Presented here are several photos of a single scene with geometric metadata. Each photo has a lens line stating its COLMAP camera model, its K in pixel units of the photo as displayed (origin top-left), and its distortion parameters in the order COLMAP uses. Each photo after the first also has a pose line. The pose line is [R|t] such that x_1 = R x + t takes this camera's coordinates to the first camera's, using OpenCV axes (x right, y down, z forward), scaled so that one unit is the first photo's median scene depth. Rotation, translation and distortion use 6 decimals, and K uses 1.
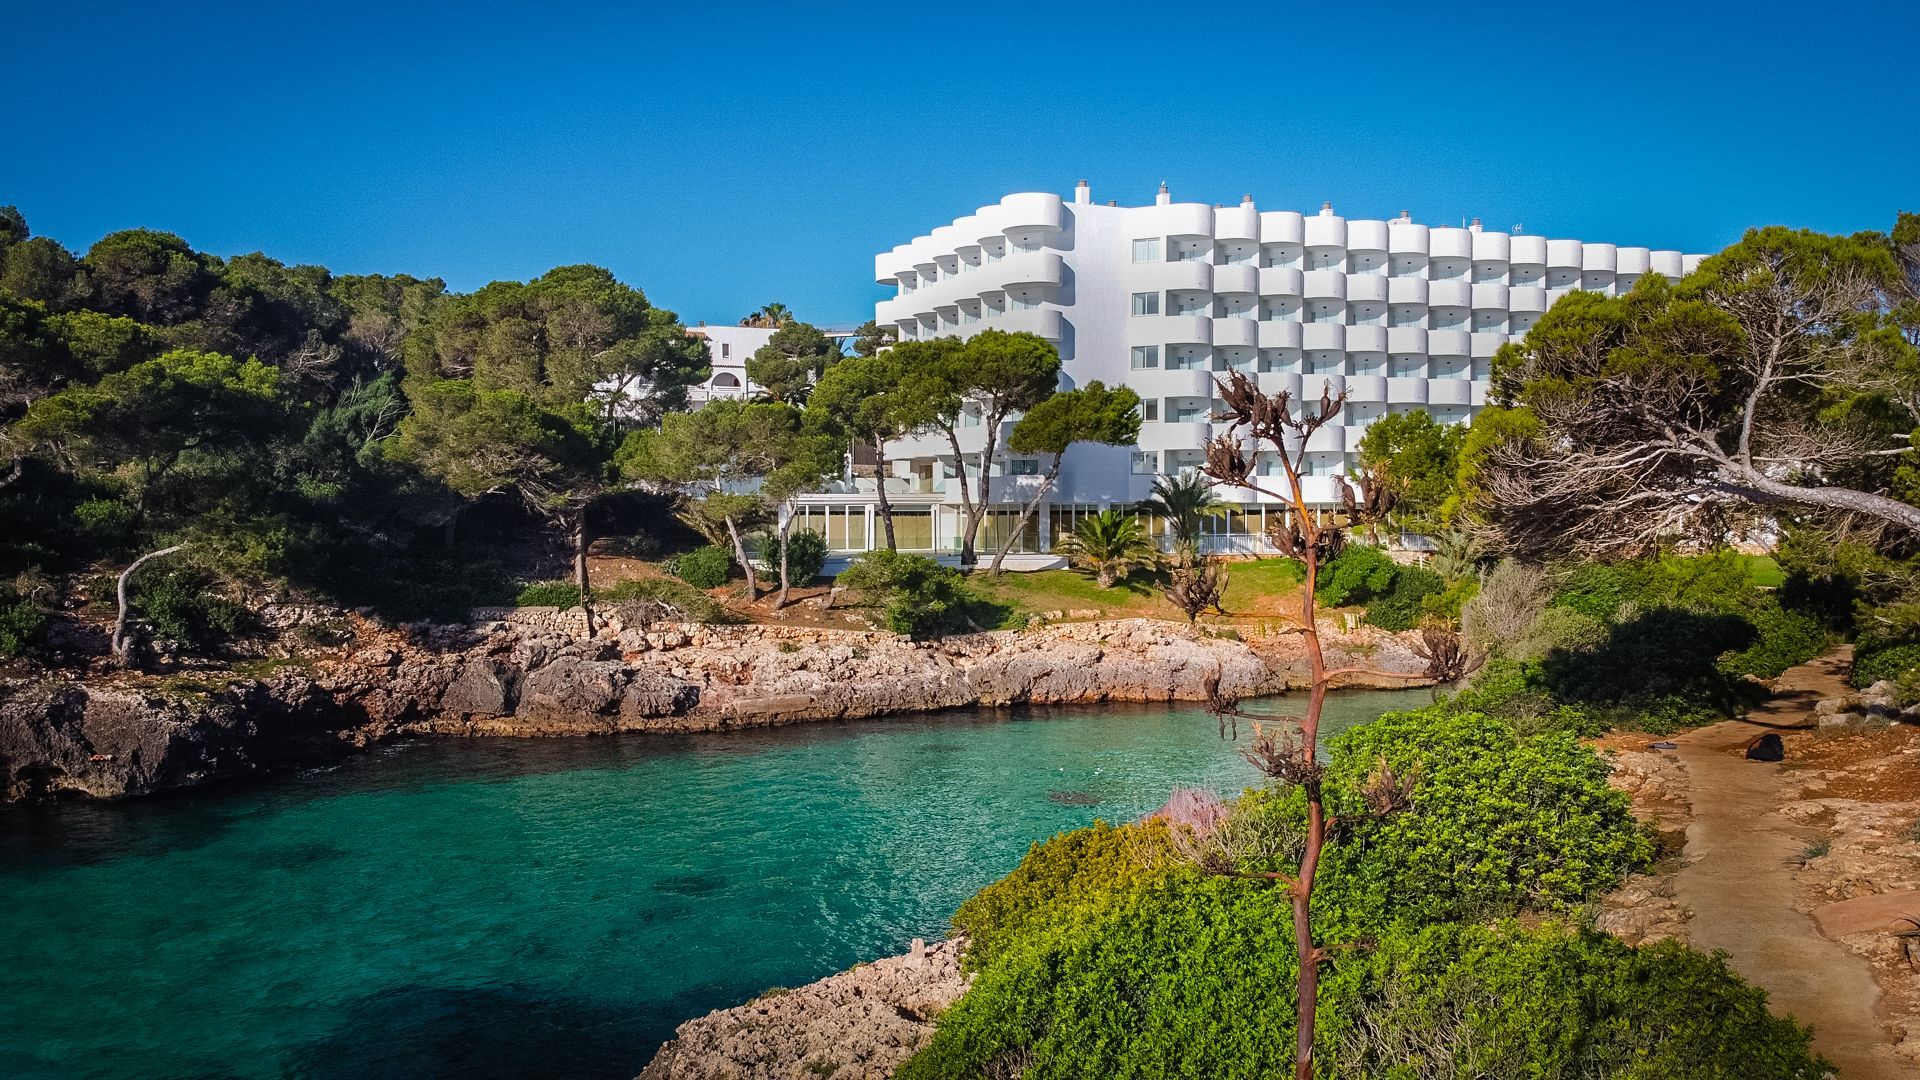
lens RADIAL K [[1448.7, 0, 955.4], [0, 1448.7, 537.6], [0, 0, 1]] dist [0.109895, -0.035081]
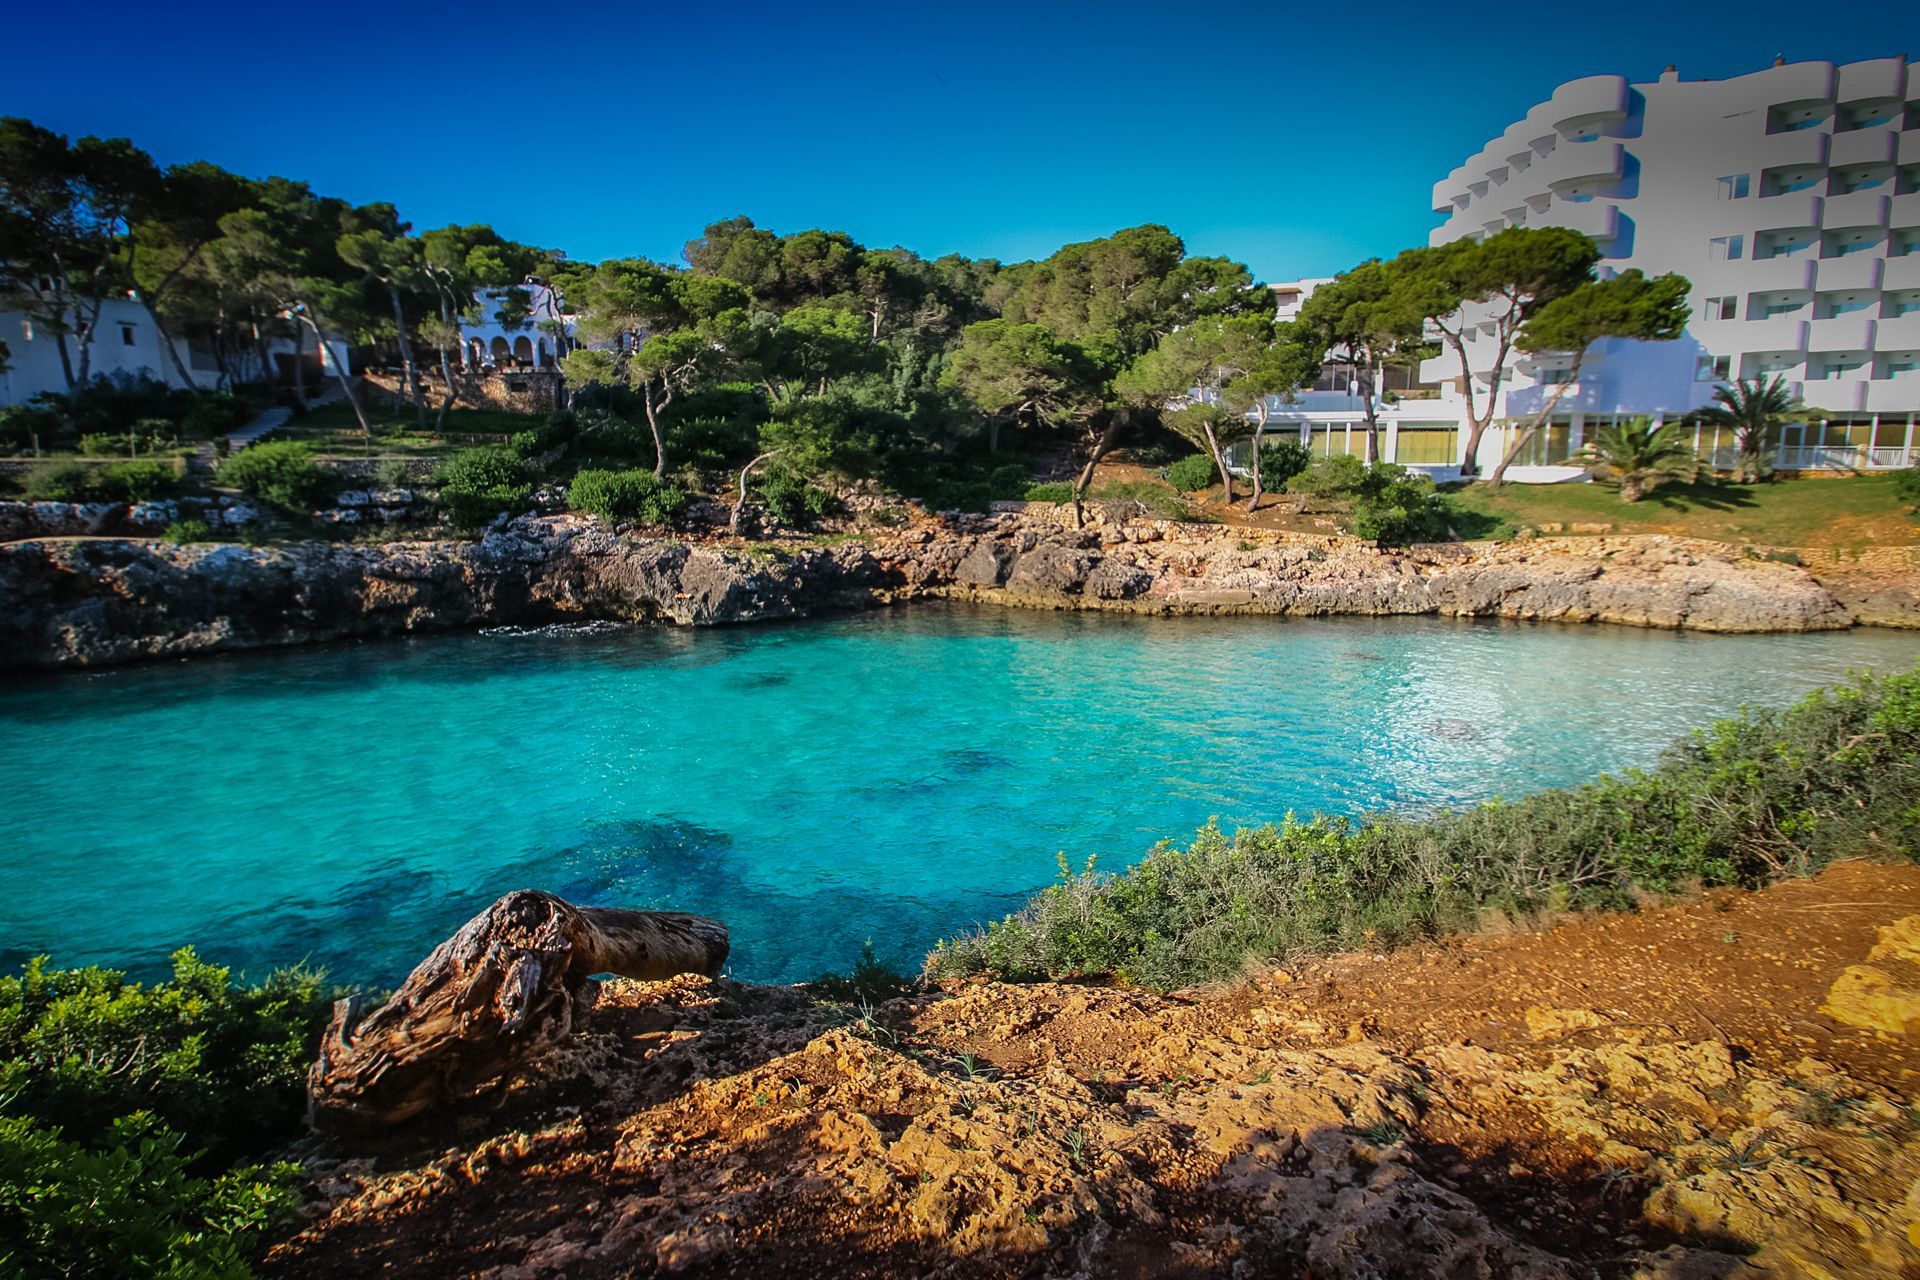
lens RADIAL K [[951.8, 0, 947.0], [0, 951.8, 632.6], [0, 0, 1]] dist [-0.002835, -0.010506]
pose [[0.828365, 0.100129, -0.551168, 0.097523], [-0.004113, 0.984957, 0.172753, 0.016119], [0.560174, -0.140835, 0.816315, 0.268814]]
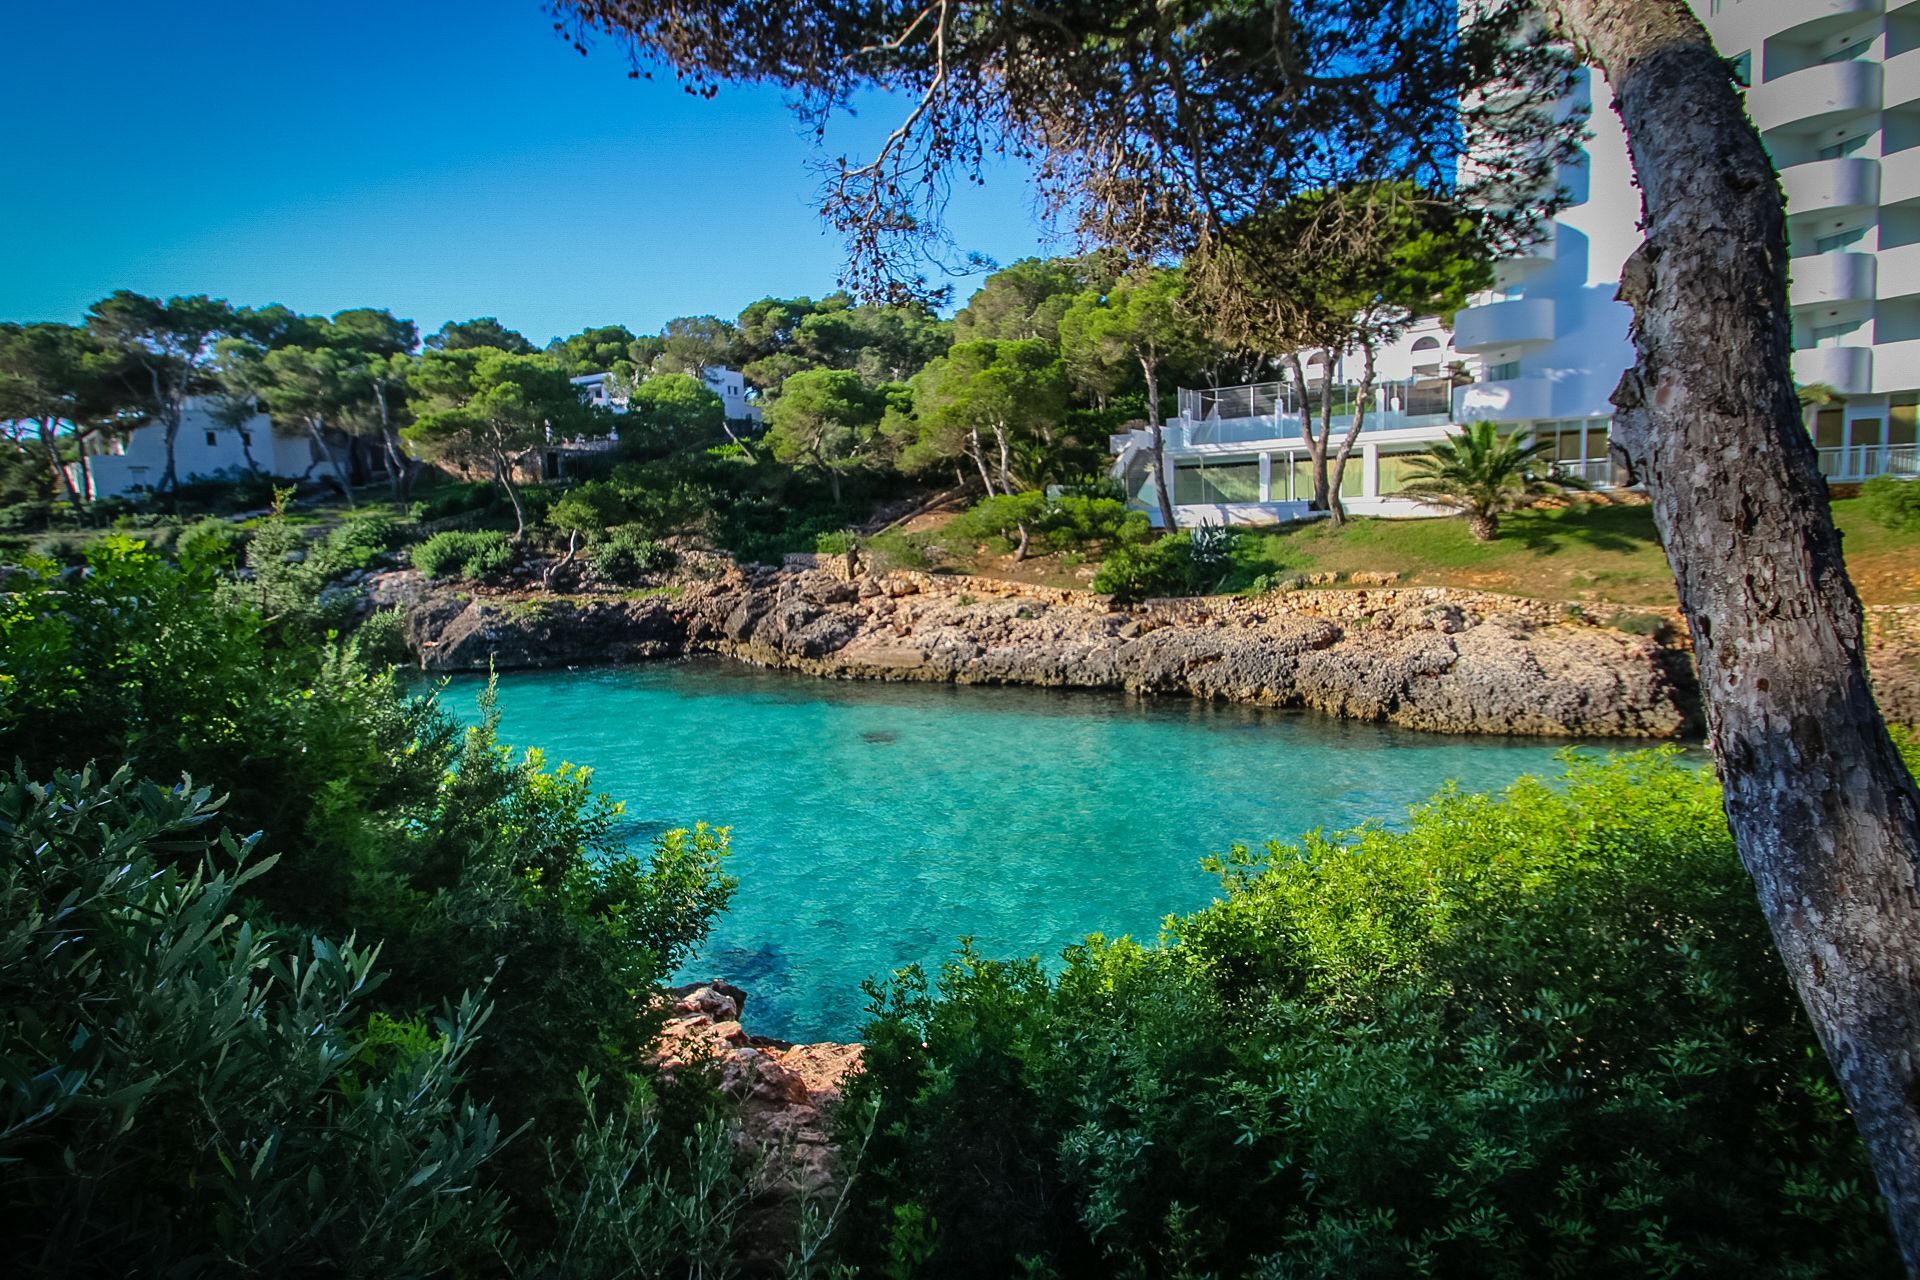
lens RADIAL K [[899.9, 0, 1002.0], [0, 899.9, 645.6], [0, 0, 1]] dist [-0.011578, -0.002538]
pose [[0.565788, 0.099118, -0.818572, 0.376224], [0.026345, 0.990069, 0.138093, 0.022858], [0.824130, -0.099696, 0.557558, 0.667721]]
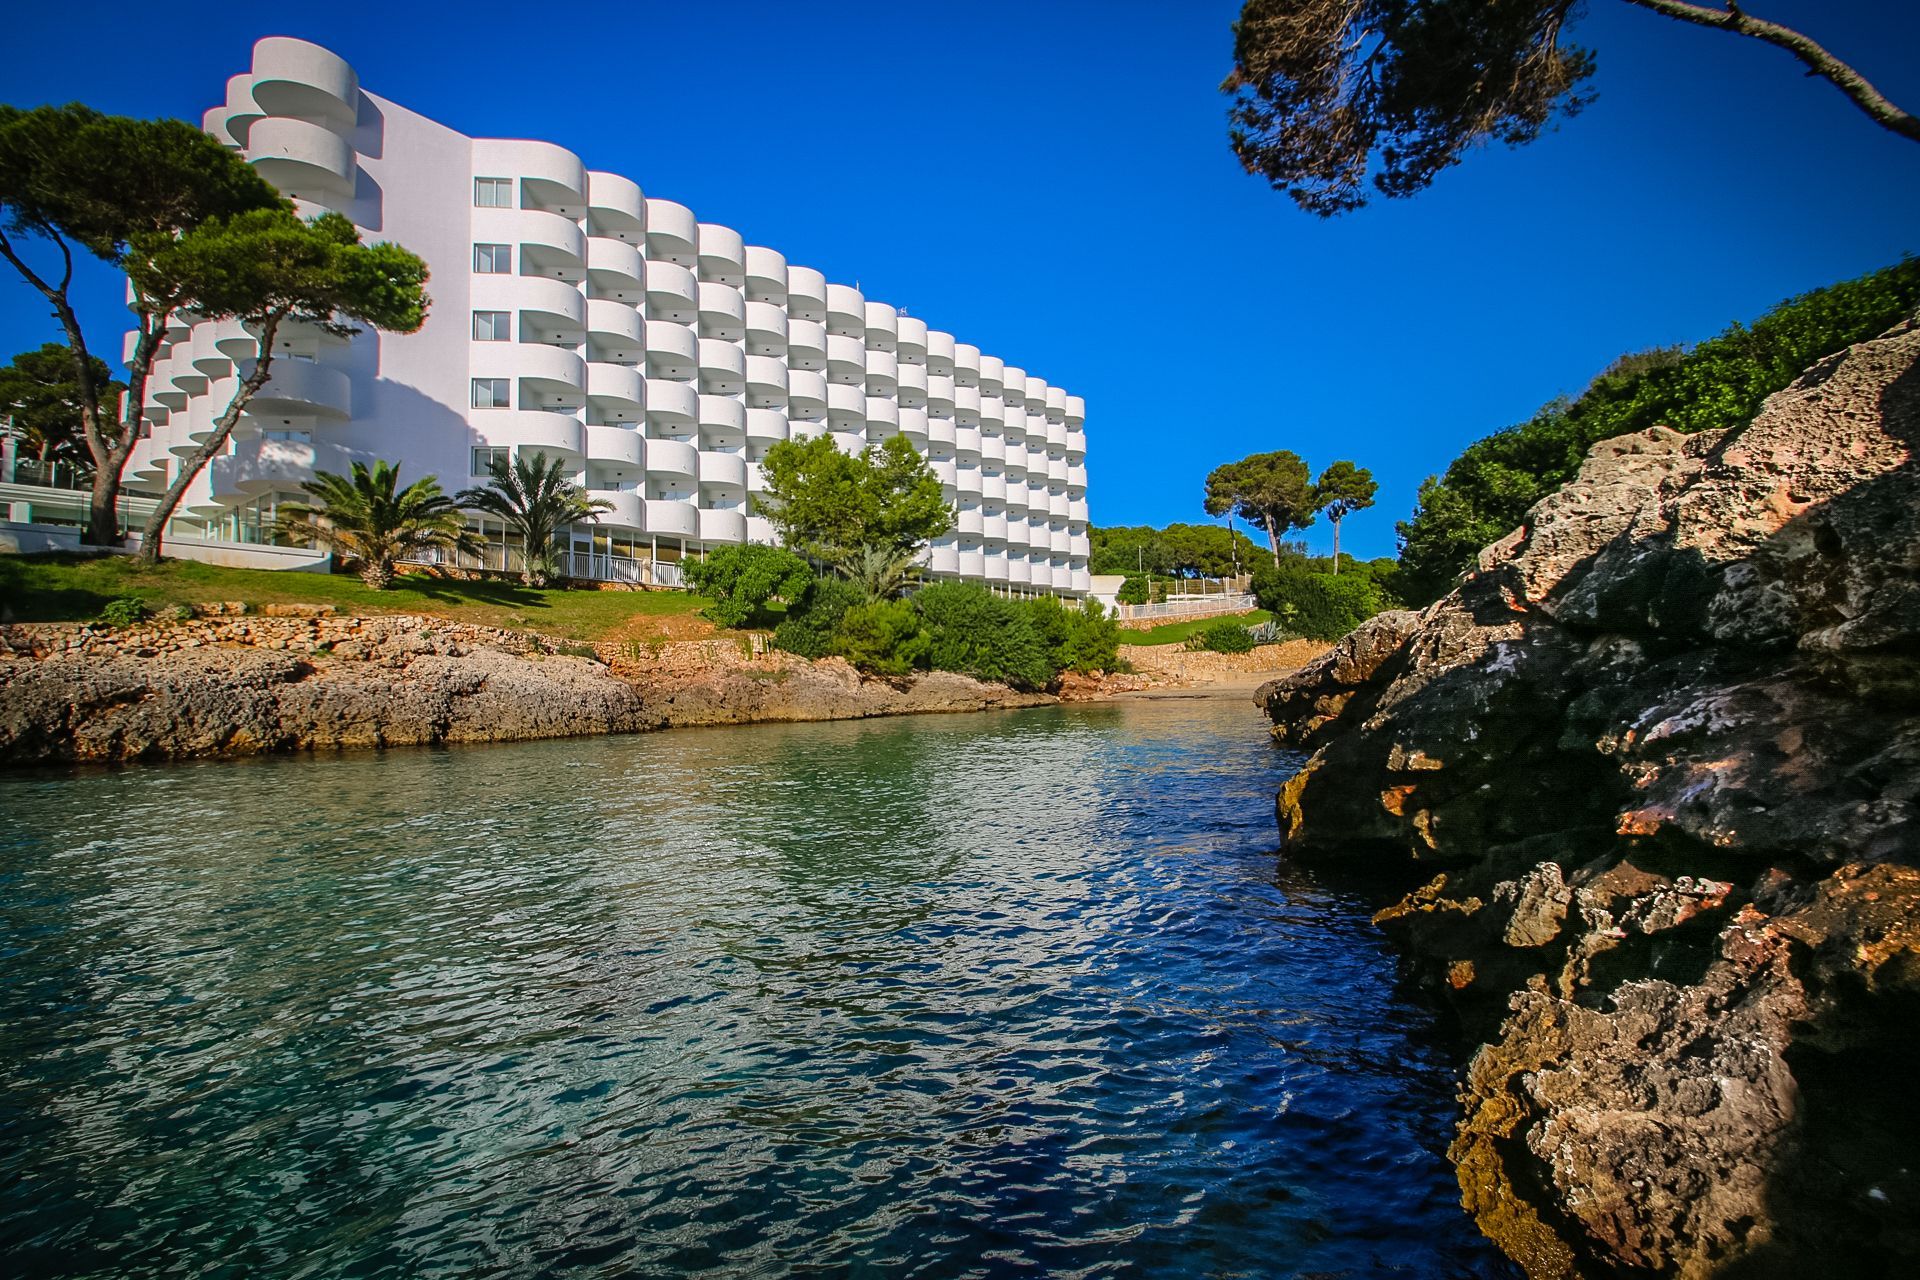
lens RADIAL K [[899.9, 0, 969.2], [0, 899.9, 627.0], [0, 0, 1]] dist [-0.011578, -0.002538]
pose [[0.873408, 0.014253, 0.486781, 0.161158], [0.025976, 0.996785, -0.075793, 0.101237], [-0.486296, 0.078843, 0.870230, 0.624906]]
